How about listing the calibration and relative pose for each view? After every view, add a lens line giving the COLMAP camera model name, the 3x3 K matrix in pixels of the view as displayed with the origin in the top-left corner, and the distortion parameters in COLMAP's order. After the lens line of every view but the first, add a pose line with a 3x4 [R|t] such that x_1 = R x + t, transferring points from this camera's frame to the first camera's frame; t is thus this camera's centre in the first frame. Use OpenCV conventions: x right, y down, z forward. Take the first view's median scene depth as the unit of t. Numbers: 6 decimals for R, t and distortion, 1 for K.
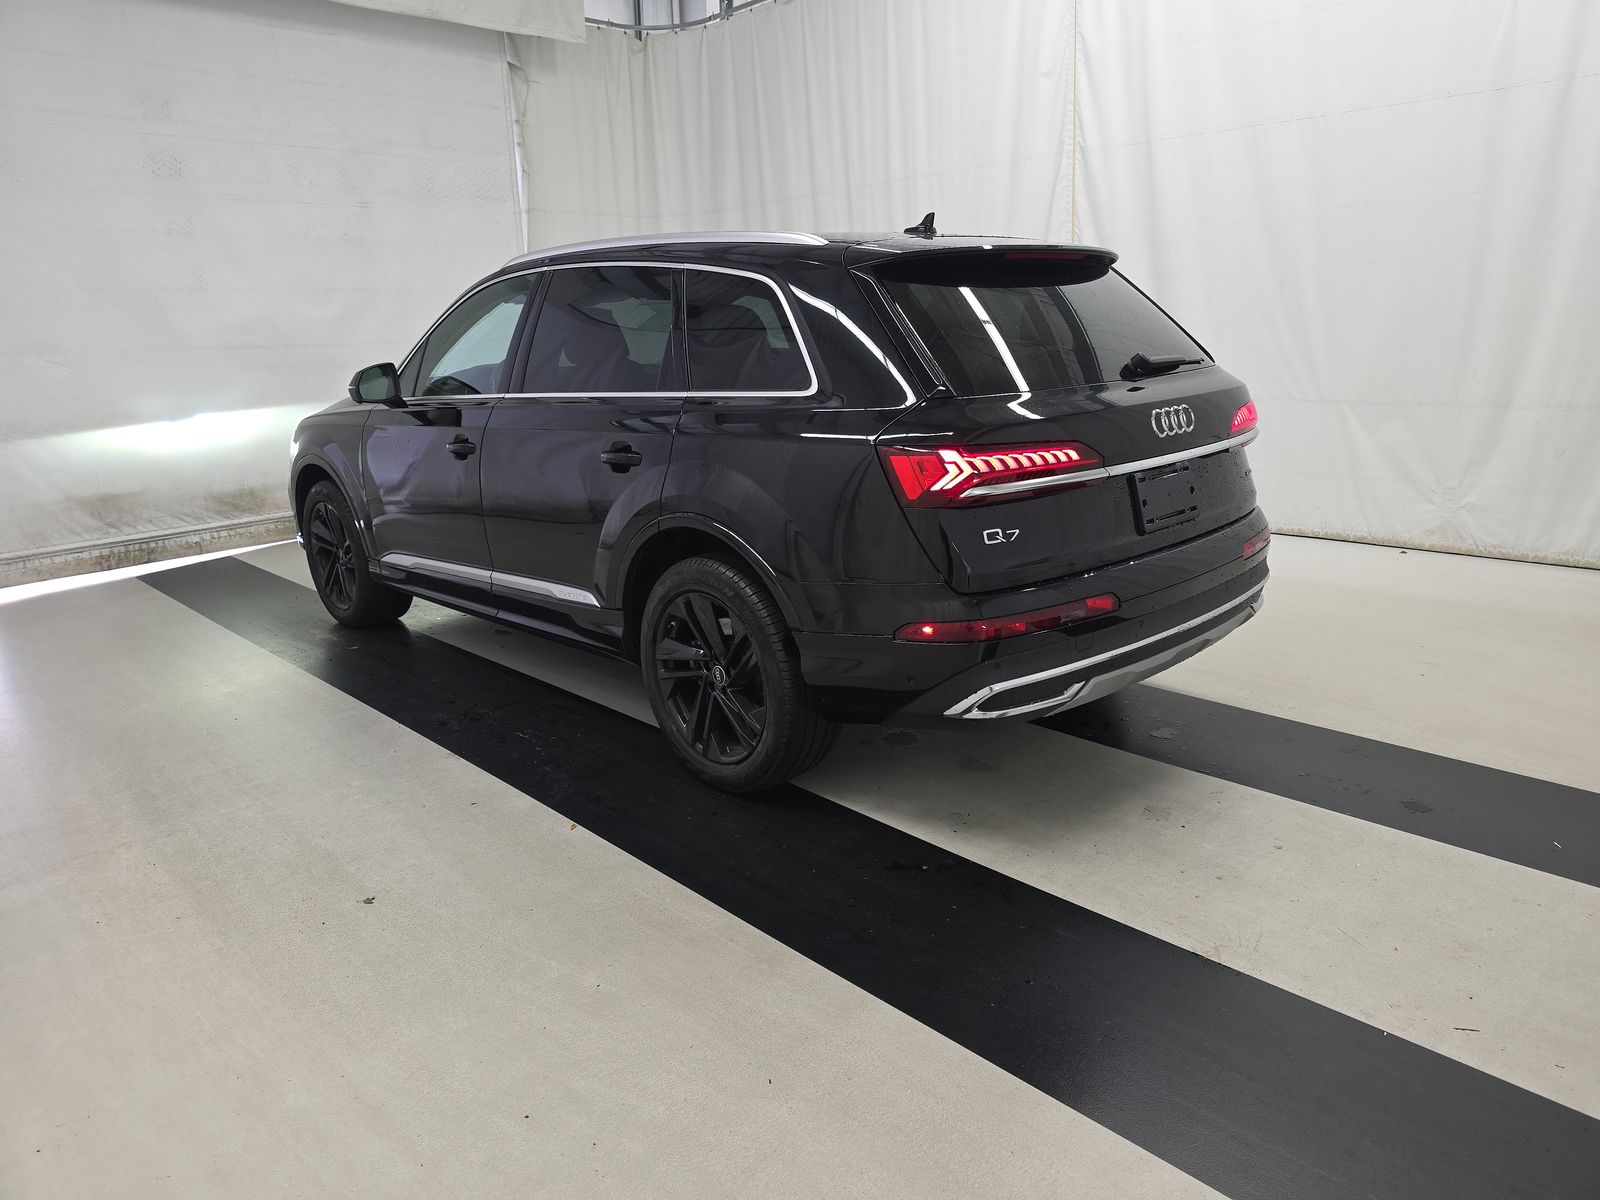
lens RADIAL K [[1080.9, 0, 800.0], [0, 1080.9, 600.0], [0, 0, 1]] dist [0.044453, -0.000218]
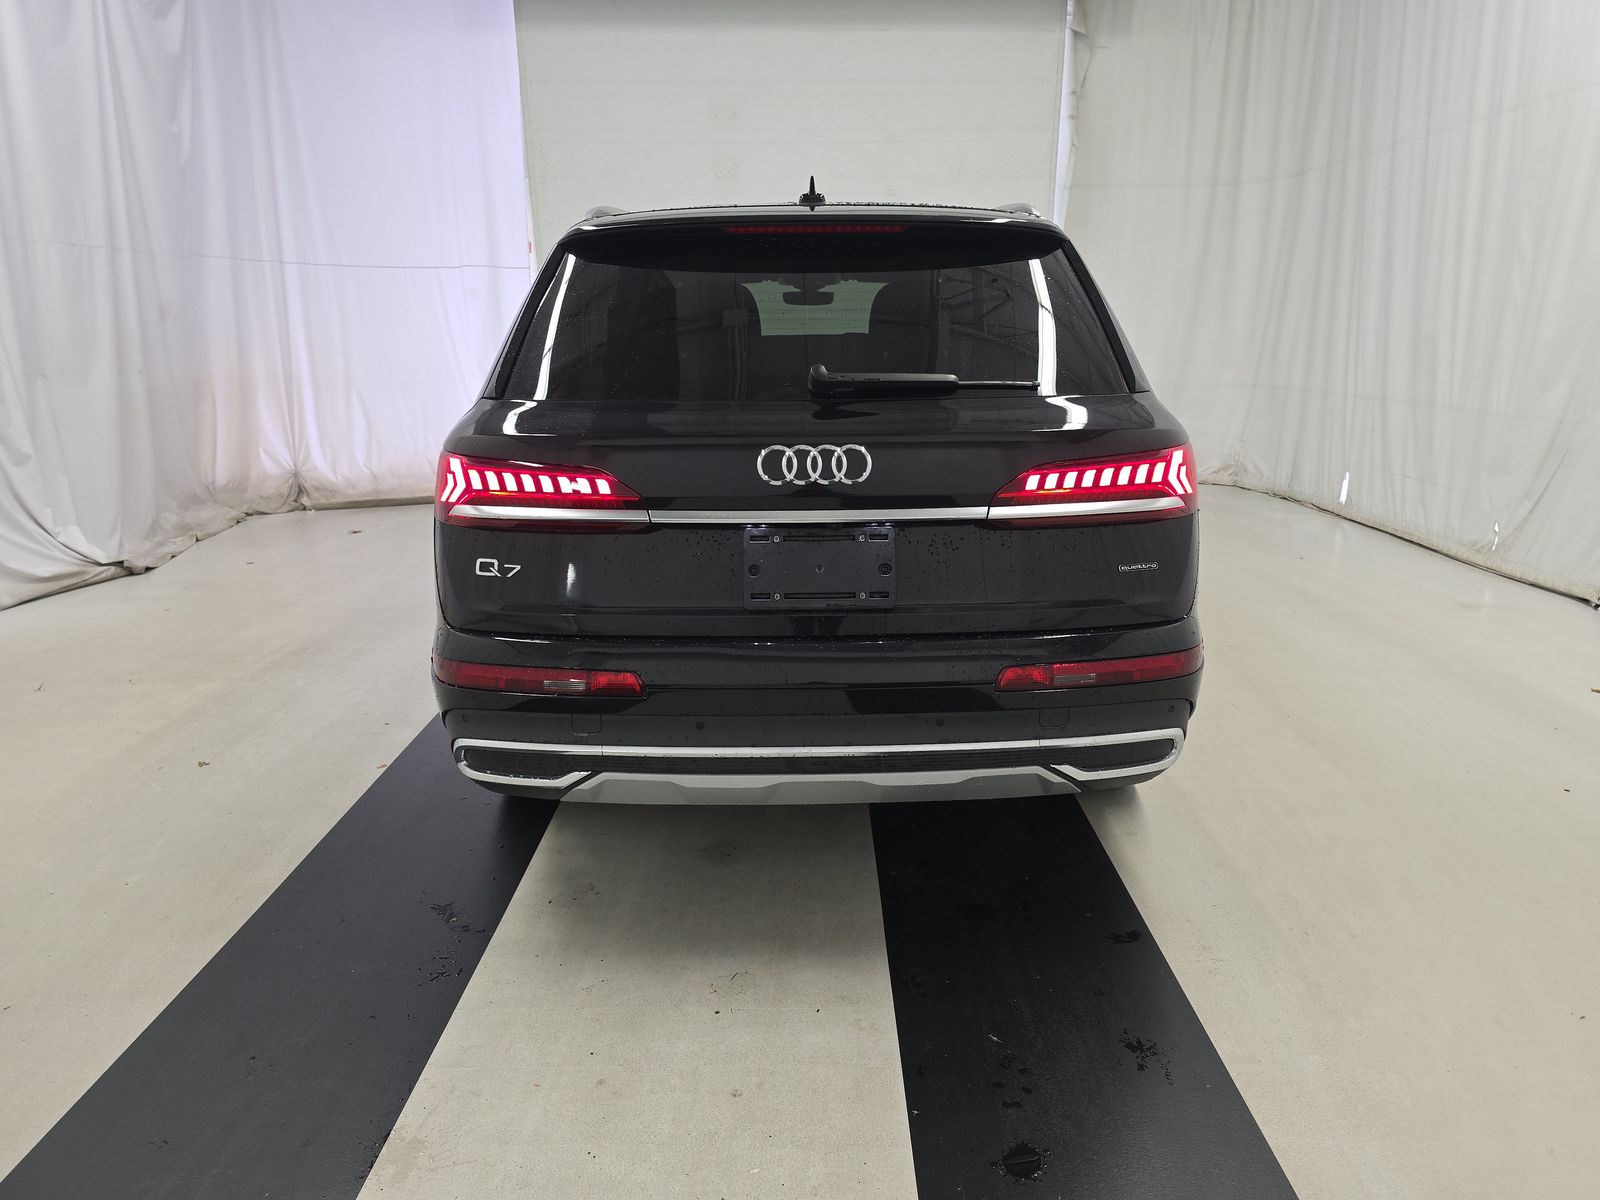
lens RADIAL K [[1084.3, 0, 800.0], [0, 1084.3, 600.0], [0, 0, 1]] dist [0.008701, 0.002330]
pose [[0.728314, 0.204721, -0.653949, 0.698040], [-0.192031, 0.977067, 0.092005, -0.121048], [0.657787, 0.058570, 0.750923, 0.404730]]
